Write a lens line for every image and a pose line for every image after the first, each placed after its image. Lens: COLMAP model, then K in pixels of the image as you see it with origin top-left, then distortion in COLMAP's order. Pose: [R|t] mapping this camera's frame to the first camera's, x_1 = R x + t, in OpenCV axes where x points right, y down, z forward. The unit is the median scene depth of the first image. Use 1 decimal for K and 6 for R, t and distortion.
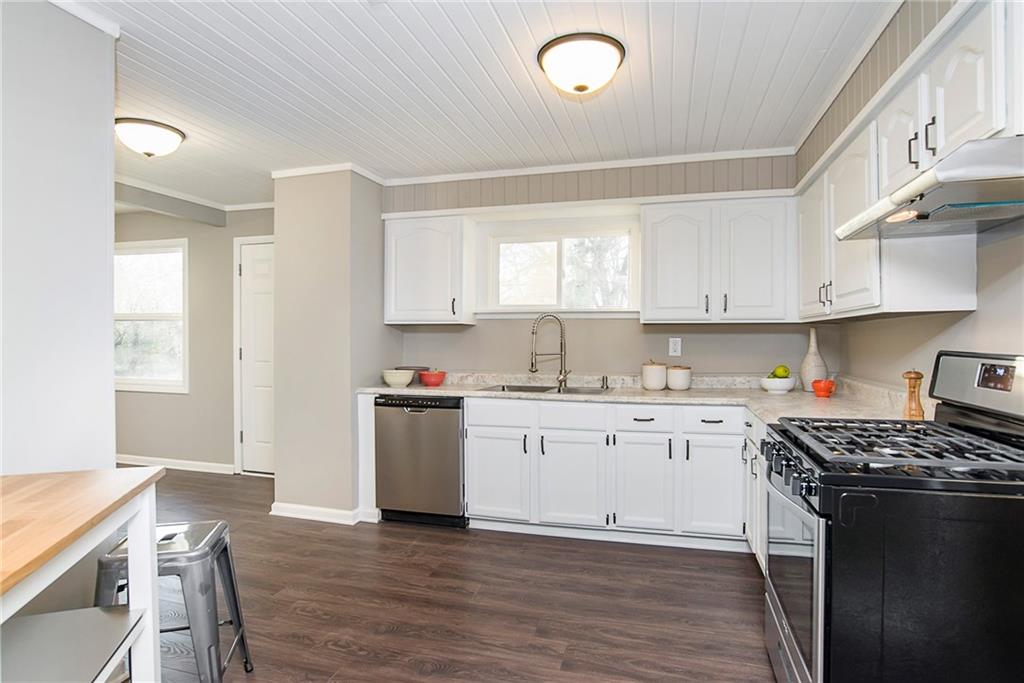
lens RADIAL K [[525.6, 0, 512.8], [0, 525.6, 344.0], [0, 0, 1]] dist [-0.045986, 0.027662]
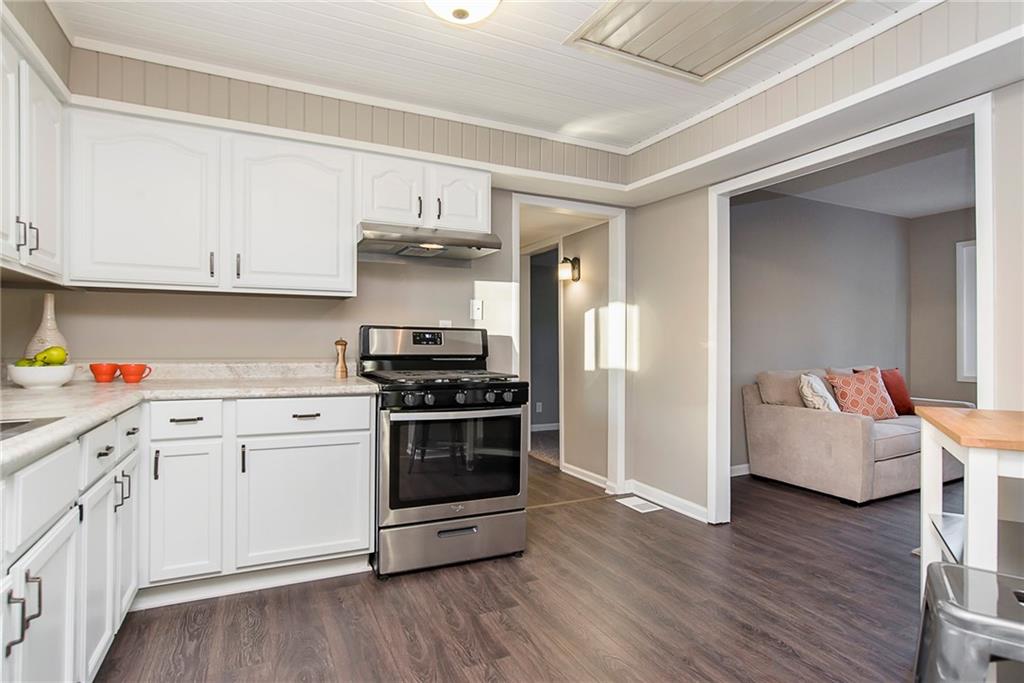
lens RADIAL K [[525.6, 0, 512.8], [0, 525.6, 344.0], [0, 0, 1]] dist [-0.045986, 0.027662]
pose [[-0.669947, -0.001213, 0.742408, -0.357040], [0.001038, 0.999996, 0.002571, 0.035835], [-0.742408, 0.002493, -0.669943, 0.957229]]
